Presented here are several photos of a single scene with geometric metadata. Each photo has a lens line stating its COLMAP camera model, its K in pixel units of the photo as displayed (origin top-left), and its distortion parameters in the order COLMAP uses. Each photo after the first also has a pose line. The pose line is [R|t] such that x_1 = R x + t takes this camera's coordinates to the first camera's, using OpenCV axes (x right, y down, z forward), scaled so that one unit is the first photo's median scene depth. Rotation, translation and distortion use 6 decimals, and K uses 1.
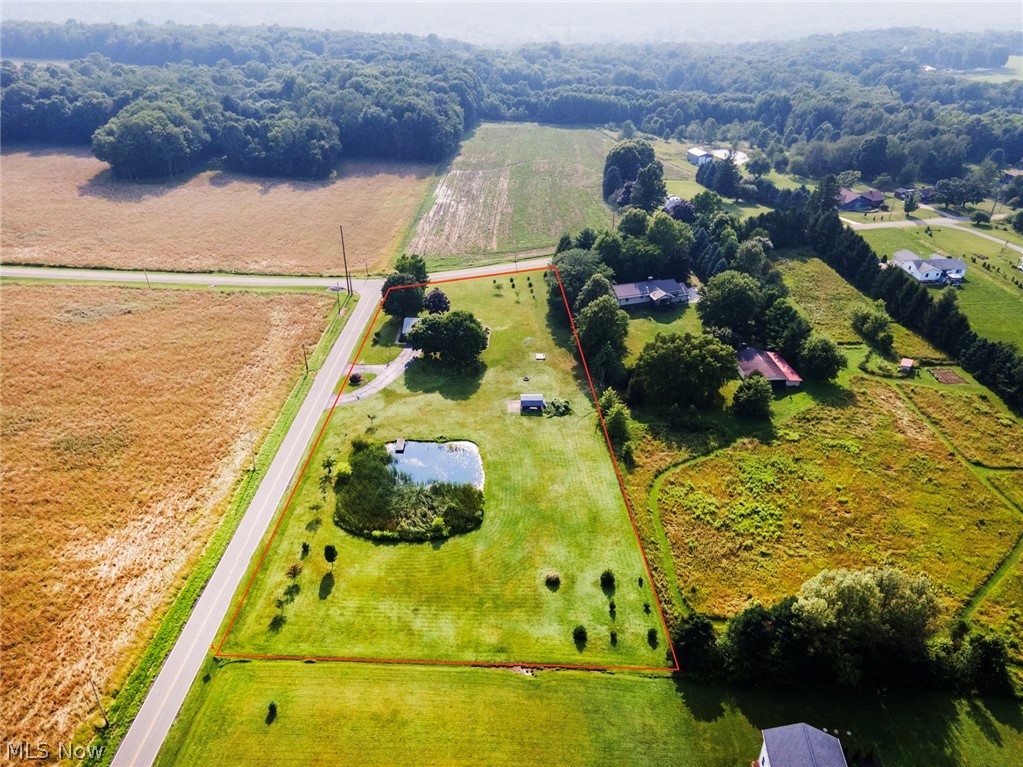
lens RADIAL K [[751.9, 0, 516.2], [0, 751.9, 372.9], [0, 0, 1]] dist [0.021051, 0.044417]
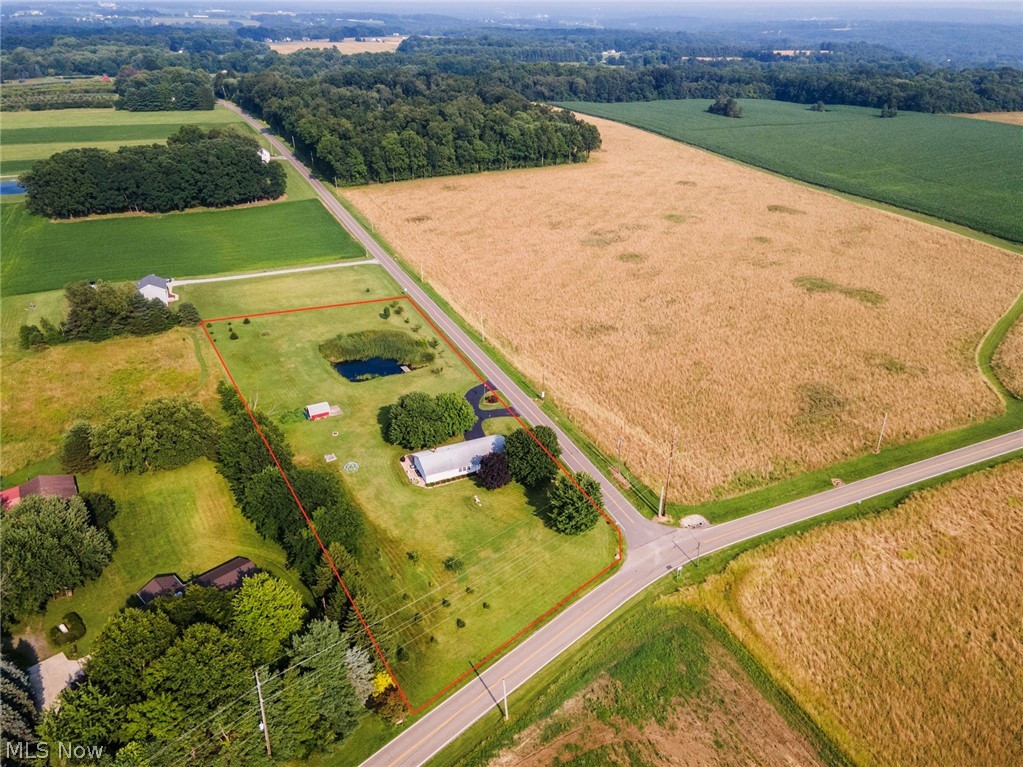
lens RADIAL K [[734.7, 0, 506.5], [0, 734.7, 369.4], [0, 0, 1]] dist [0.030965, 0.004214]
pose [[-0.899439, 0.171904, -0.401819, 0.184849], [-0.234697, 0.585601, 0.775879, -0.855307], [0.368683, 0.792162, -0.486367, 1.523243]]
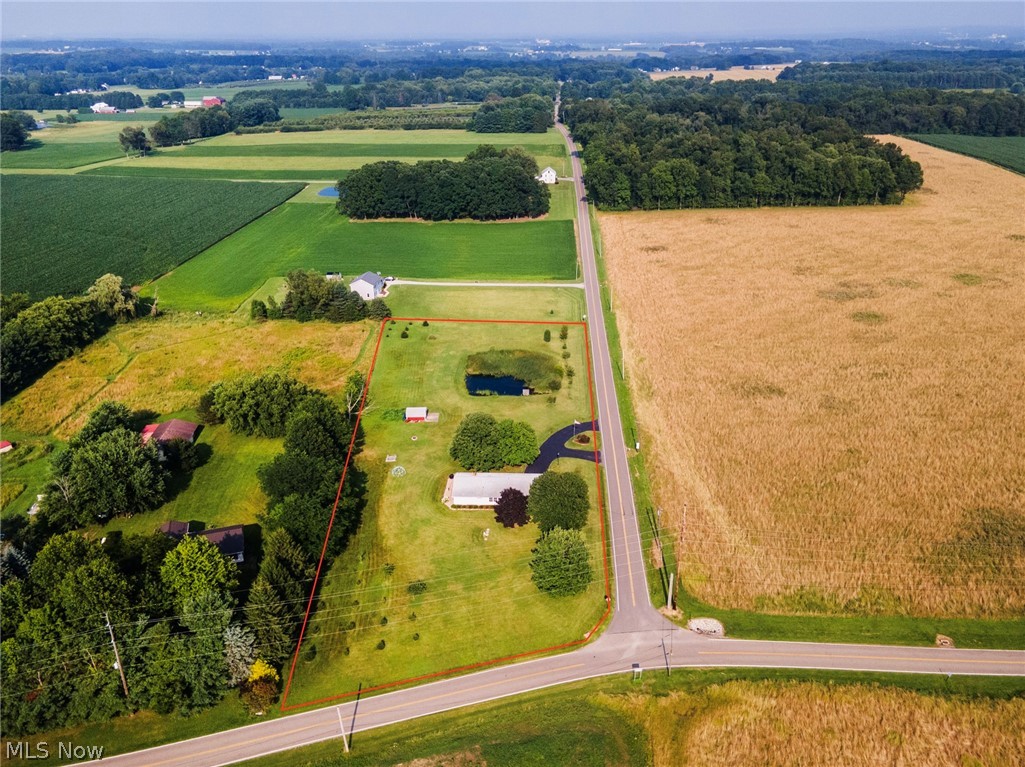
lens RADIAL K [[753.4, 0, 517.2], [0, 753.4, 372.8], [0, 0, 1]] dist [0.021051, 0.044417]
pose [[-0.999758, -0.014242, 0.016781, -0.144861], [0.005049, 0.593718, 0.804657, -0.873988], [-0.021423, 0.804547, -0.593502, 1.567599]]
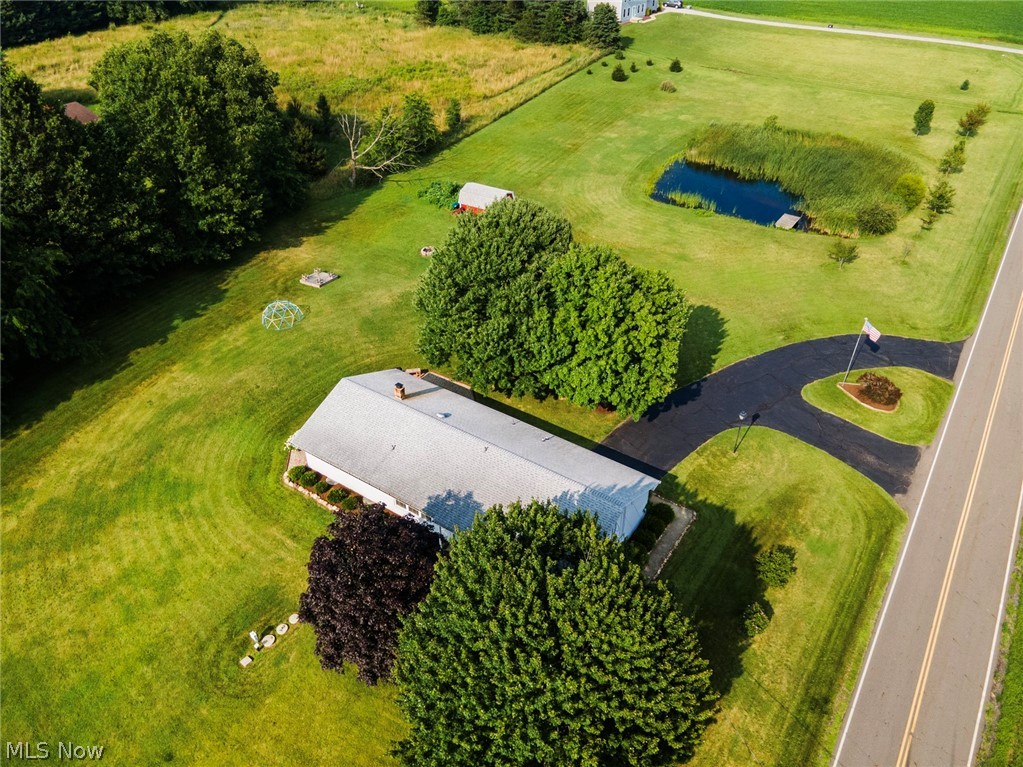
lens RADIAL K [[751.9, 0, 516.2], [0, 751.9, 372.9], [0, 0, 1]] dist [0.021051, 0.044417]
pose [[-0.844534, -0.326529, 0.424430, -0.223539], [0.247540, 0.464774, 0.850123, -0.298164], [-0.474854, 0.823021, -0.311688, 1.190720]]
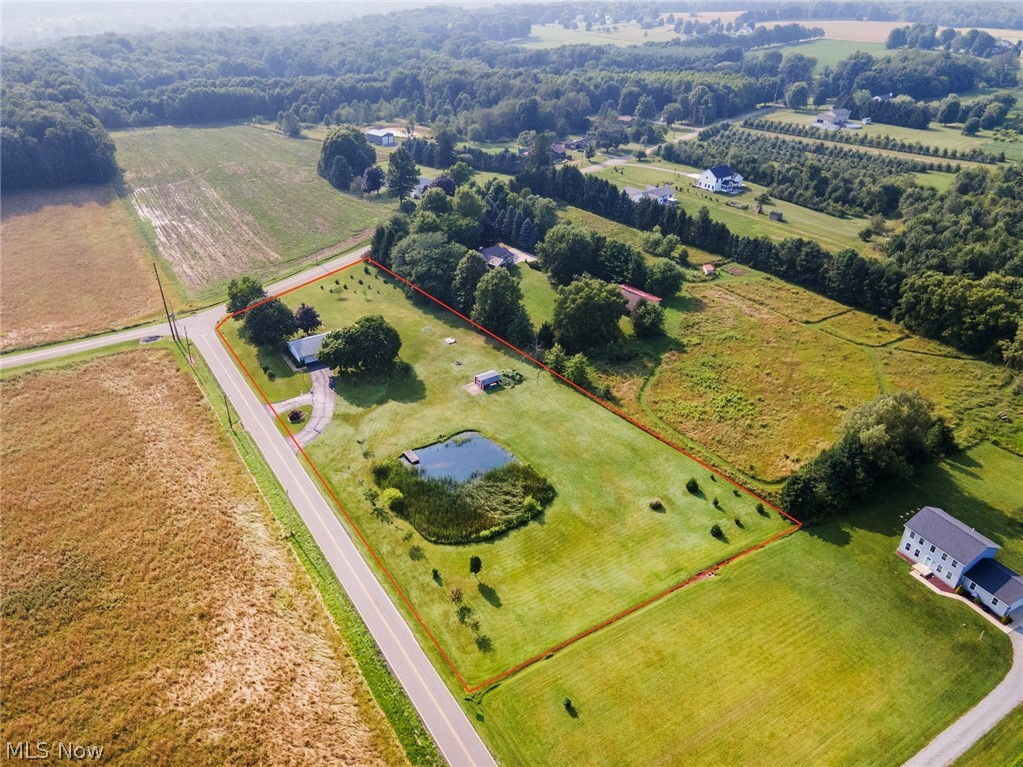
lens RADIAL K [[751.9, 0, 516.2], [0, 751.9, 372.9], [0, 0, 1]] dist [0.021051, 0.044417]
pose [[0.829076, -0.285567, 0.480712, -0.426868], [0.276327, 0.956675, 0.091737, -0.052467], [-0.486082, 0.056777, 0.872067, 0.076179]]
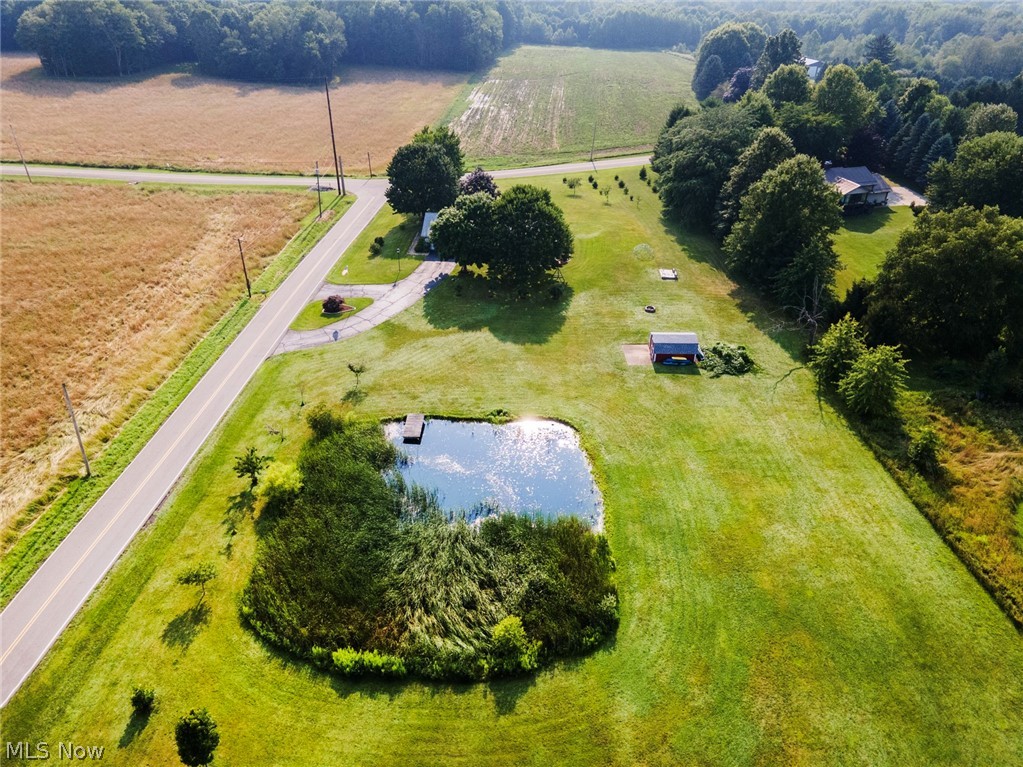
lens RADIAL K [[751.9, 0, 516.2], [0, 751.9, 372.9], [0, 0, 1]] dist [0.021051, 0.044417]
pose [[0.999559, 0.012864, -0.026773, -0.069474], [-0.012595, 0.999869, 0.010197, 0.050646], [0.026901, -0.009855, 0.999590, 0.474564]]
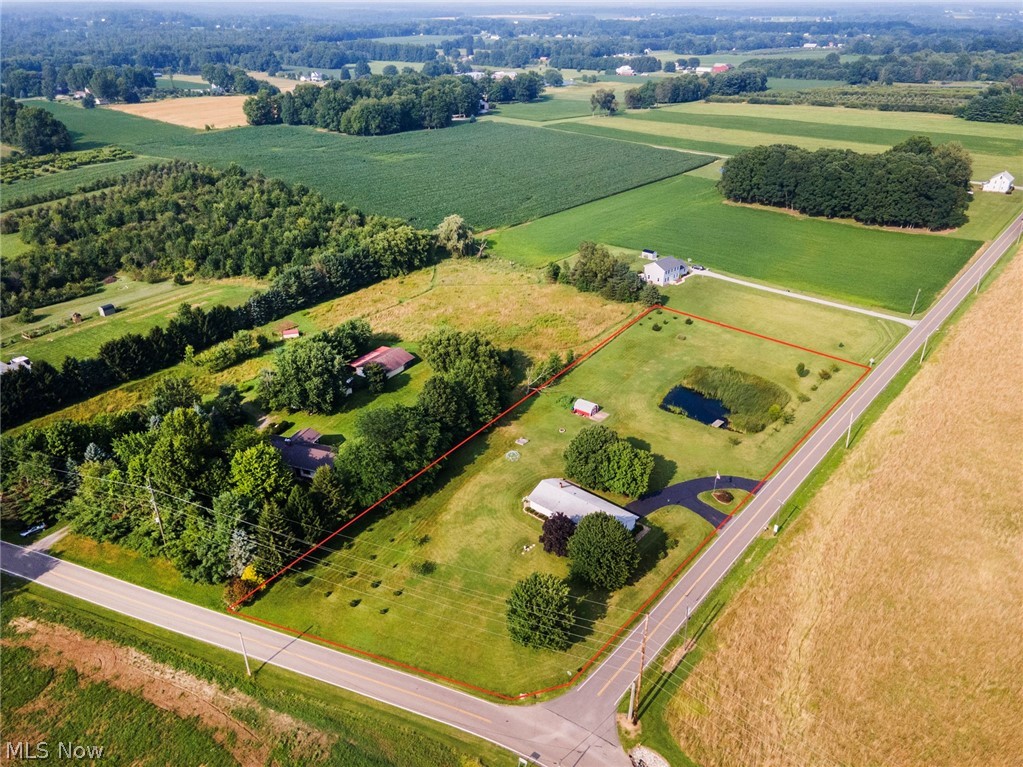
lens RADIAL K [[724.7, 0, 525.9], [0, 724.7, 383.0], [0, 0, 1]] dist [0.041025, 0.005469]
pose [[-0.784173, -0.303906, 0.541030, -0.456591], [0.289812, 0.591581, 0.752357, -0.776606], [-0.548709, 0.746775, -0.375827, 1.376142]]
